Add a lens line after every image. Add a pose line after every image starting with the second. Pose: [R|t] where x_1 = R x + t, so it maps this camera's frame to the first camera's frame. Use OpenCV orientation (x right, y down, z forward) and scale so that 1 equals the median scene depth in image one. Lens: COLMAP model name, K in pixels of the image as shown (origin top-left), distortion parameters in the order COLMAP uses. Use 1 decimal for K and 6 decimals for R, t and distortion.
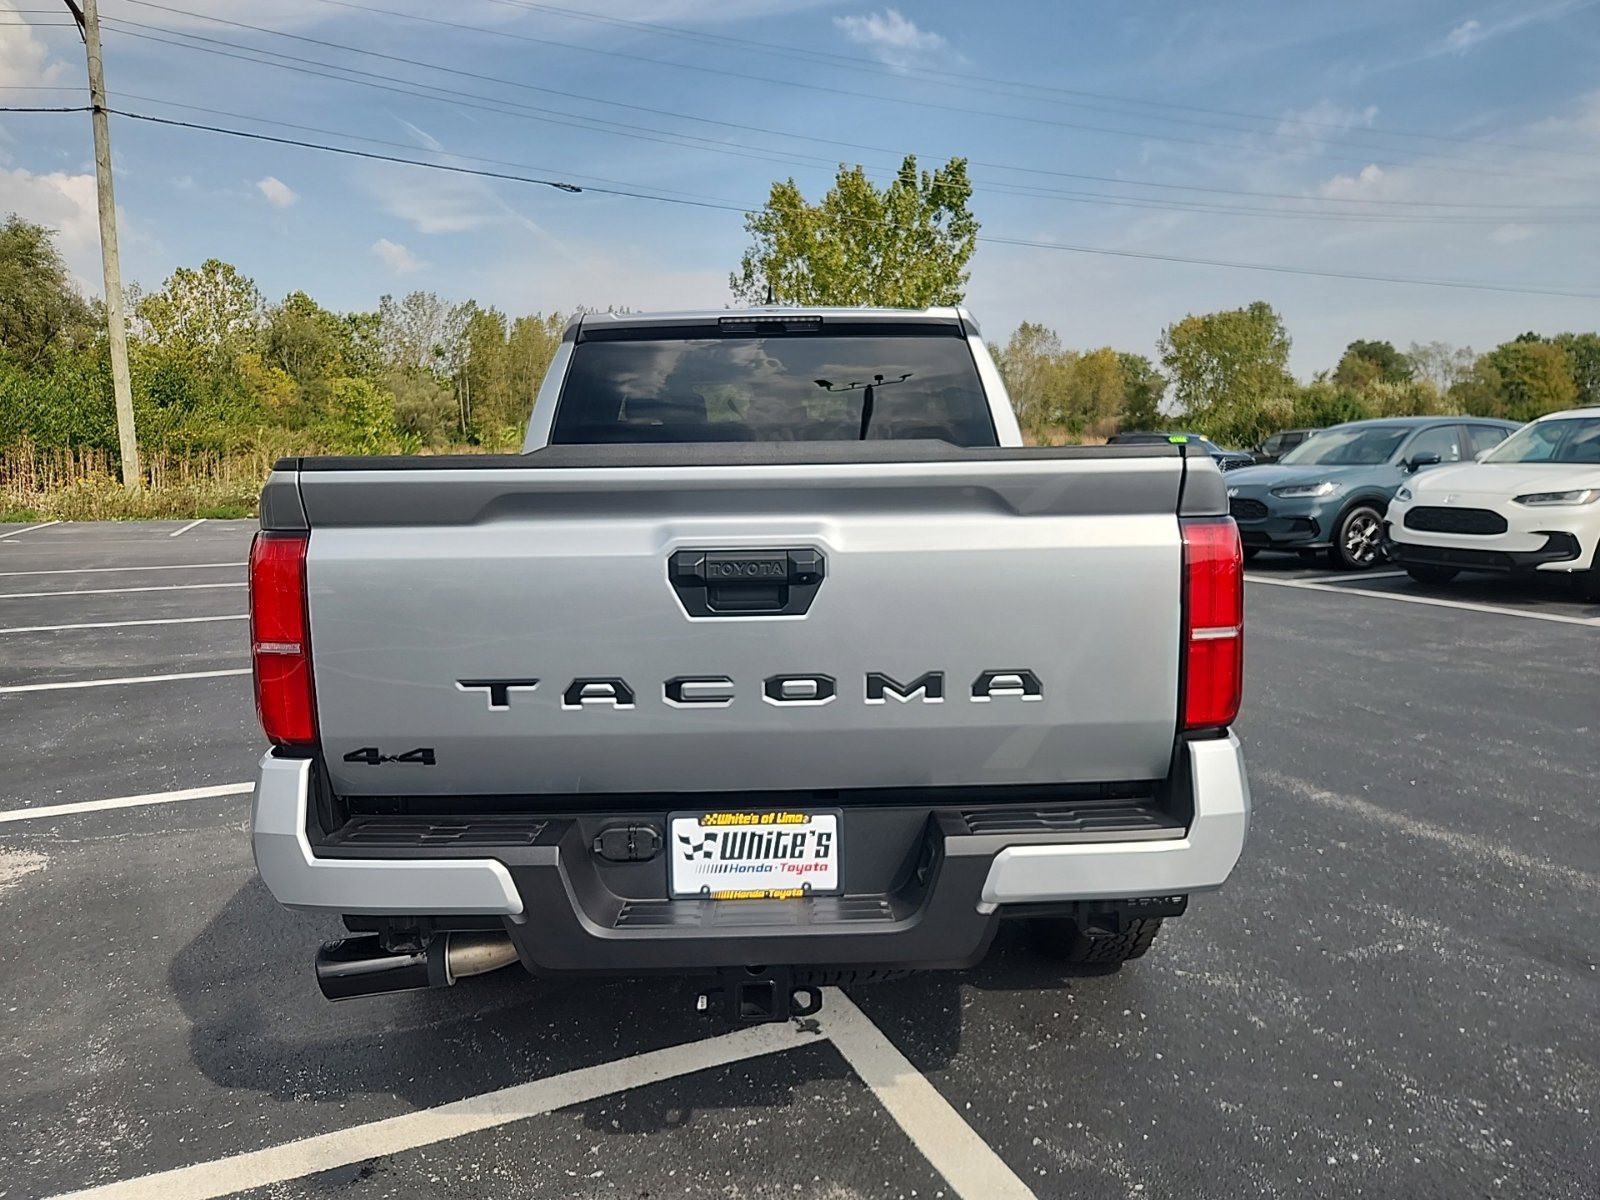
lens RADIAL K [[1082.8, 0, 822.8], [0, 1082.8, 598.5], [0, 0, 1]] dist [0.065131, -0.055357]
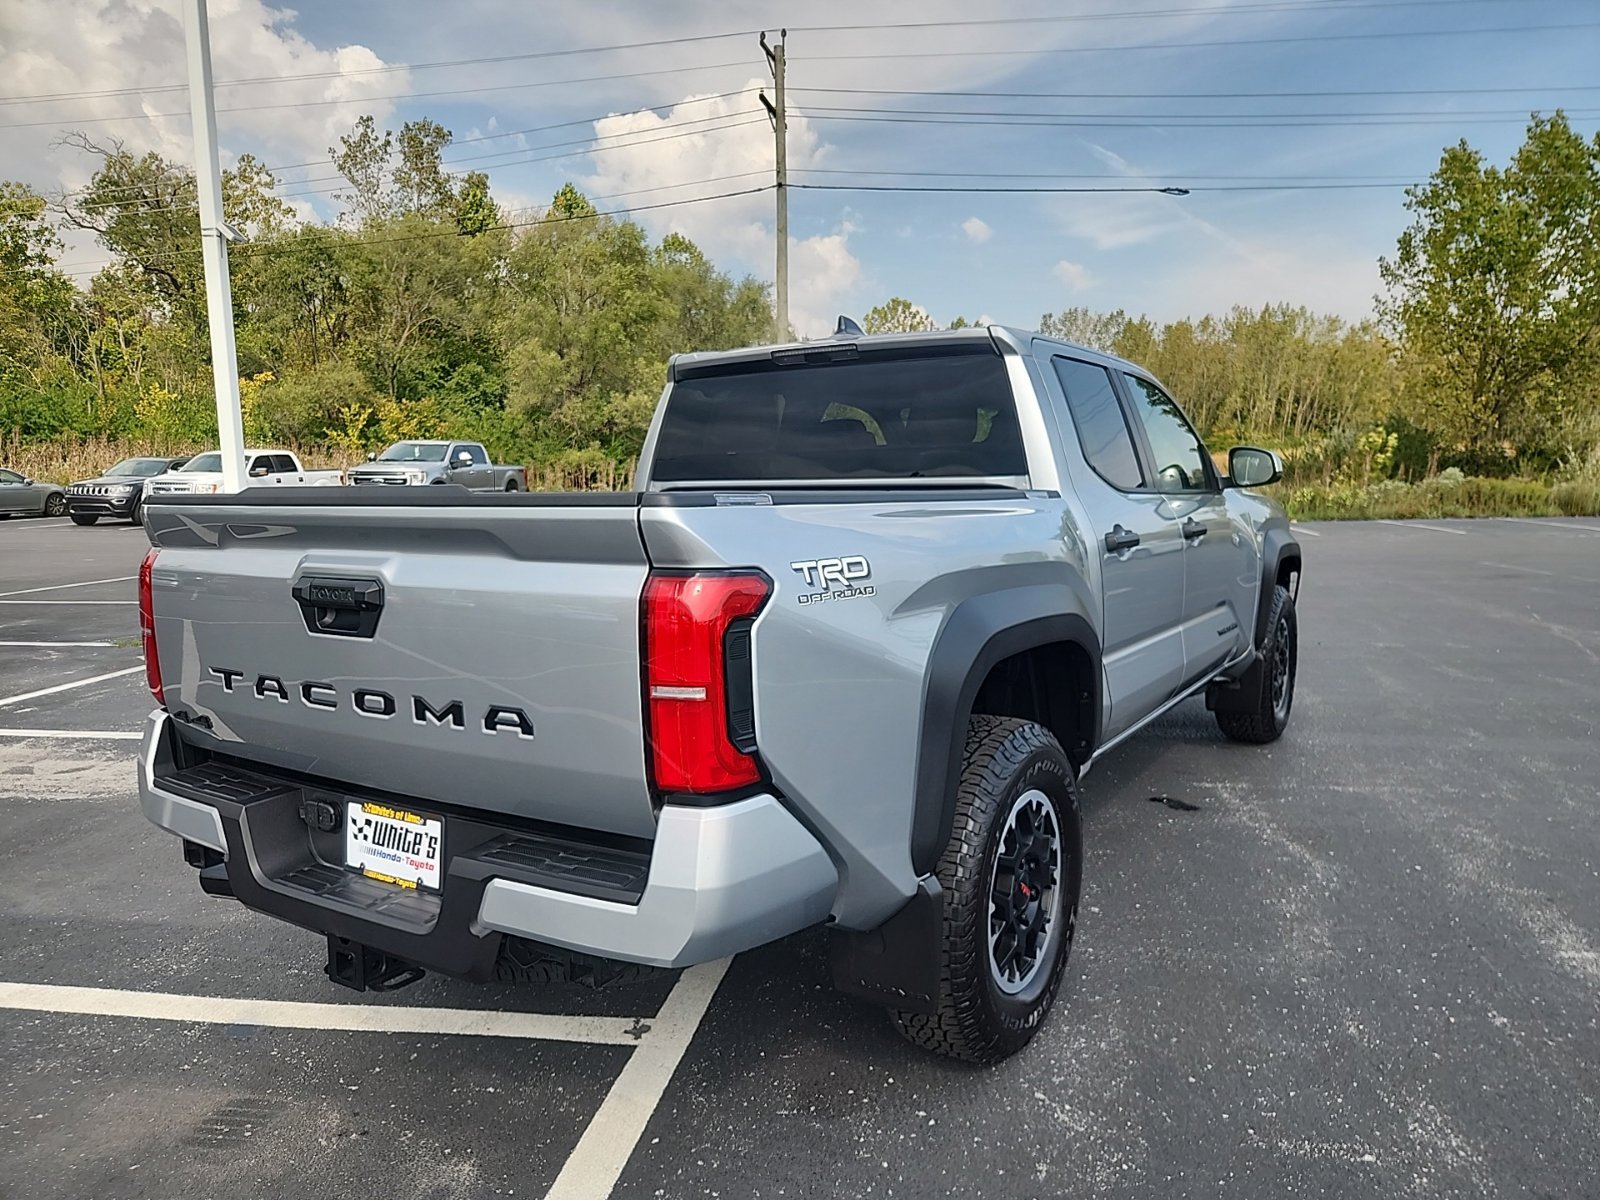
lens RADIAL K [[1082.2, 0, 827.5], [0, 1082.2, 596.8], [0, 0, 1]] dist [0.062524, -0.046540]
pose [[0.842052, 0.062132, -0.535807, 0.762821], [-0.066529, 0.997722, 0.011142, -0.055622], [0.535279, 0.026264, 0.844267, 0.221926]]
